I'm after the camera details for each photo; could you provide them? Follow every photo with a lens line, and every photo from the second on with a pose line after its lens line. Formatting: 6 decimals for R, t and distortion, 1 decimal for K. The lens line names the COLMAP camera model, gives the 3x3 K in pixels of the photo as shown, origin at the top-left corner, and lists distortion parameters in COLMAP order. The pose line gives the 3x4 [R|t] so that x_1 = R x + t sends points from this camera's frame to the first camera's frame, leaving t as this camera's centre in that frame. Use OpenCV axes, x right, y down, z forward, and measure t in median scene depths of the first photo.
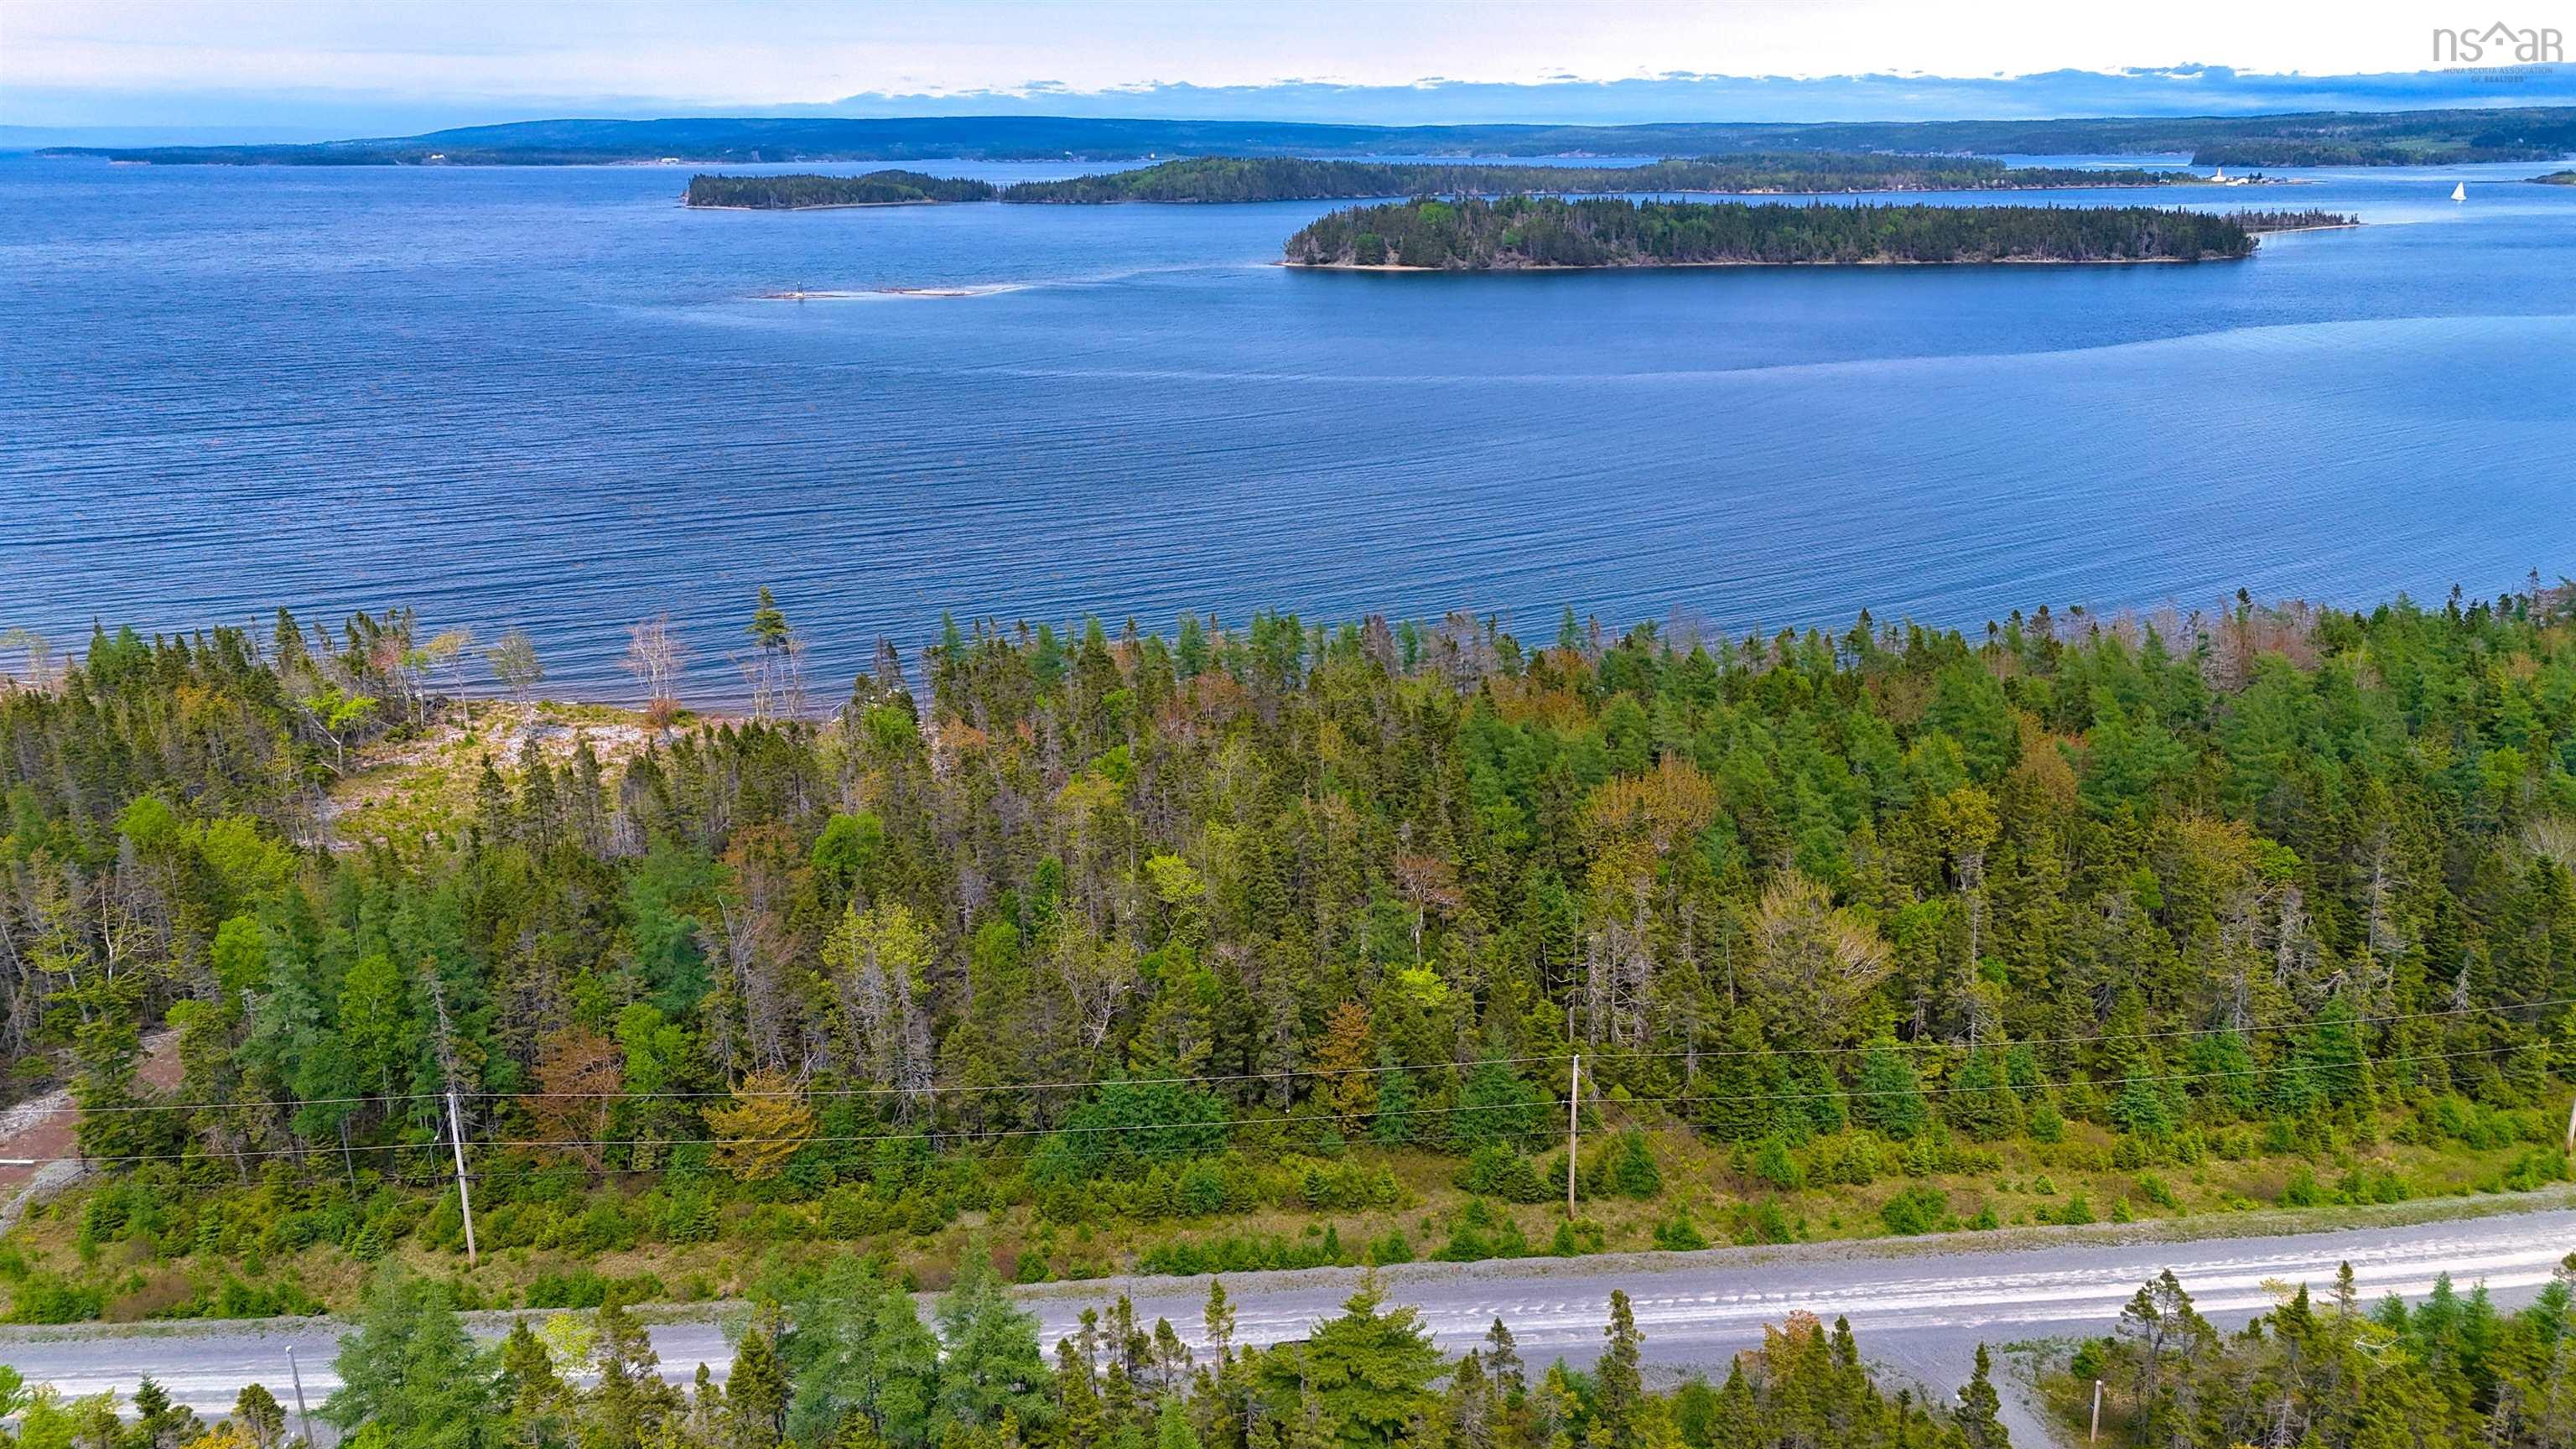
lens RADIAL K [[1888.4, 0, 1288.0], [0, 1888.4, 724.5], [0, 0, 1]] dist [0.099532, -0.098603]
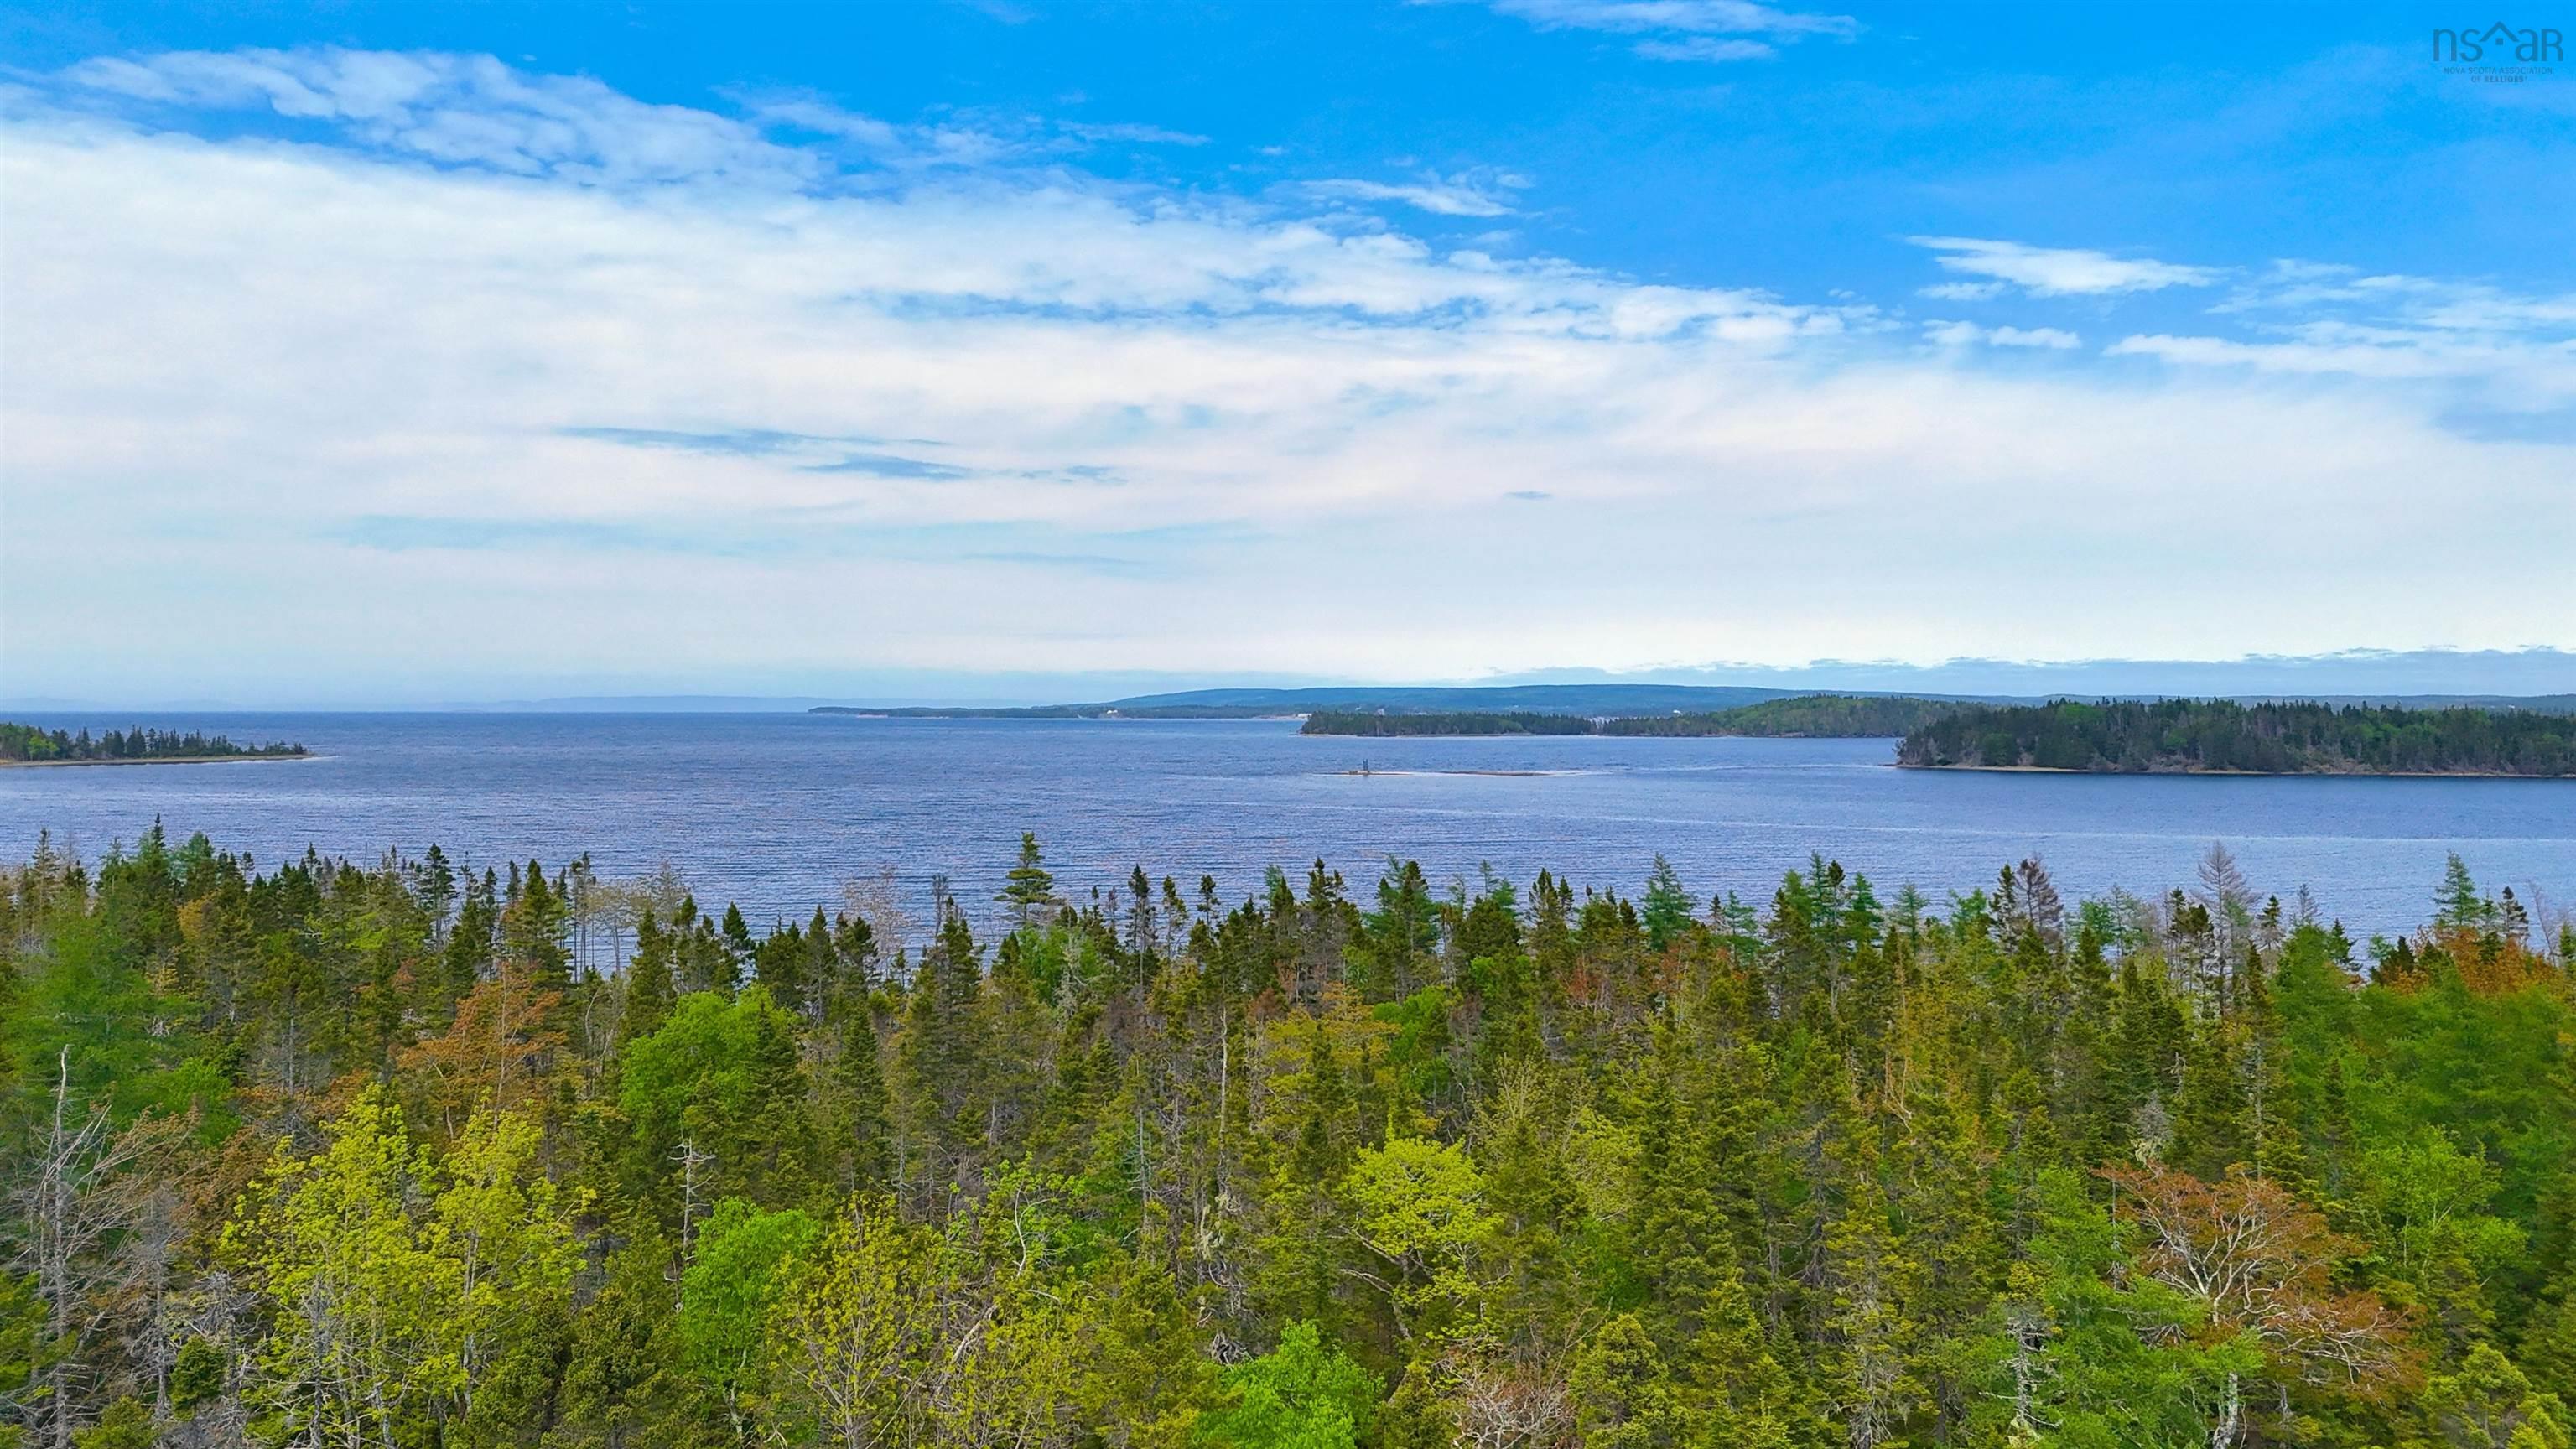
lens RADIAL K [[1904.8, 0, 1288.0], [0, 1904.8, 724.5], [0, 0, 1]] dist [0.051118, -0.063516]
pose [[0.951147, 0.025060, -0.307720, 0.018058], [-0.111523, 0.957291, -0.266752, 0.085074], [0.287893, 0.288038, 0.913319, 0.558596]]
